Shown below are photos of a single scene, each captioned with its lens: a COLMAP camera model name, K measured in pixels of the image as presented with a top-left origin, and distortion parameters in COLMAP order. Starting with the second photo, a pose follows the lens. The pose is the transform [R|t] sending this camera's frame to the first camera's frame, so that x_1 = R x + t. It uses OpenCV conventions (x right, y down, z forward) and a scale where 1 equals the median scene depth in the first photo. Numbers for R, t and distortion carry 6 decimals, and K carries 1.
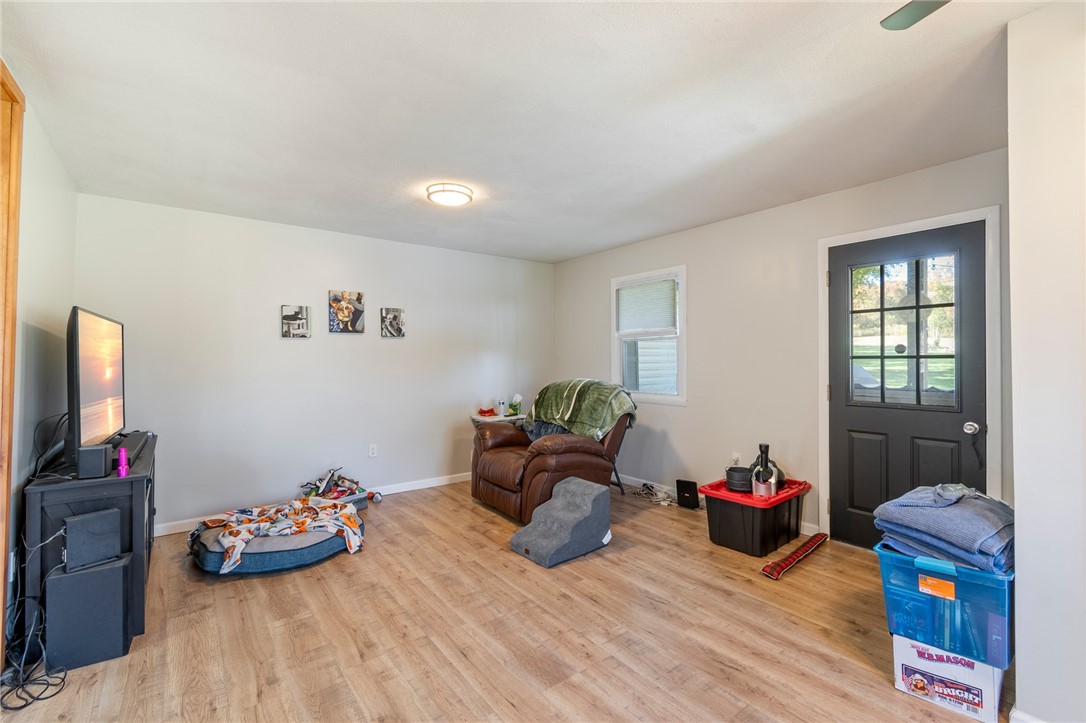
lens RADIAL K [[480.2, 0, 546.3], [0, 480.2, 361.1], [0, 0, 1]] dist [0.000214, 0.000078]
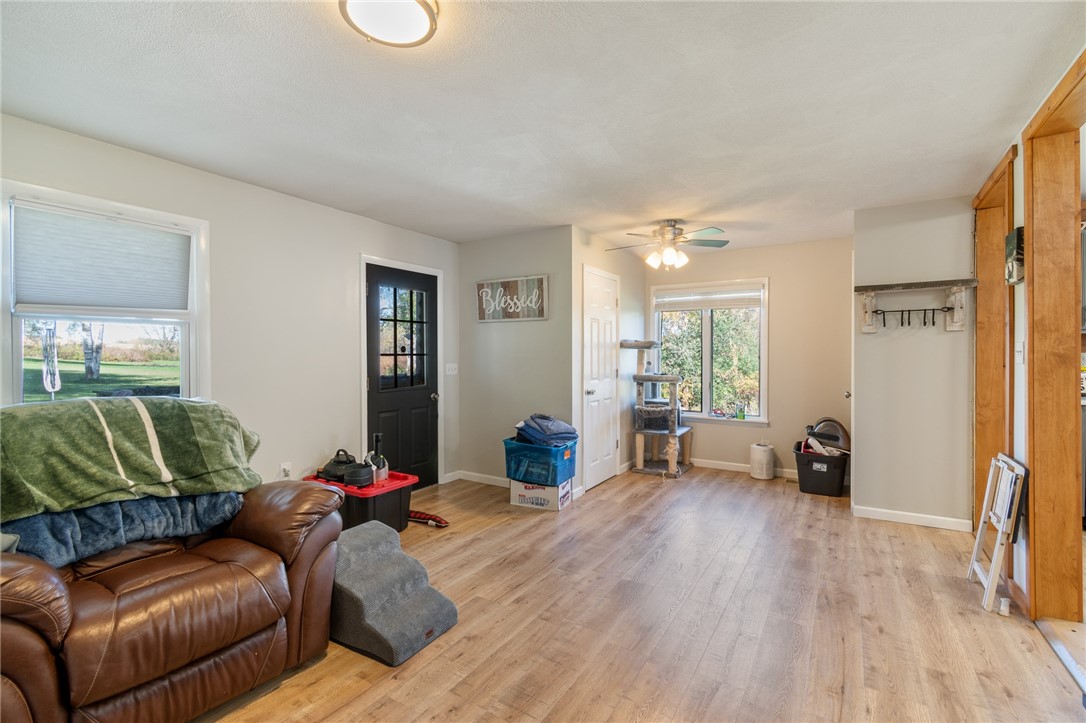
lens RADIAL K [[480.2, 0, 547.8], [0, 480.2, 356.9], [0, 0, 1]] dist [0.000214, 0.000078]
pose [[-0.357852, -0.001284, 0.933778, -0.853261], [0.003211, 0.999991, 0.002605, -0.003809], [-0.933773, 0.003931, -0.357844, 1.242068]]
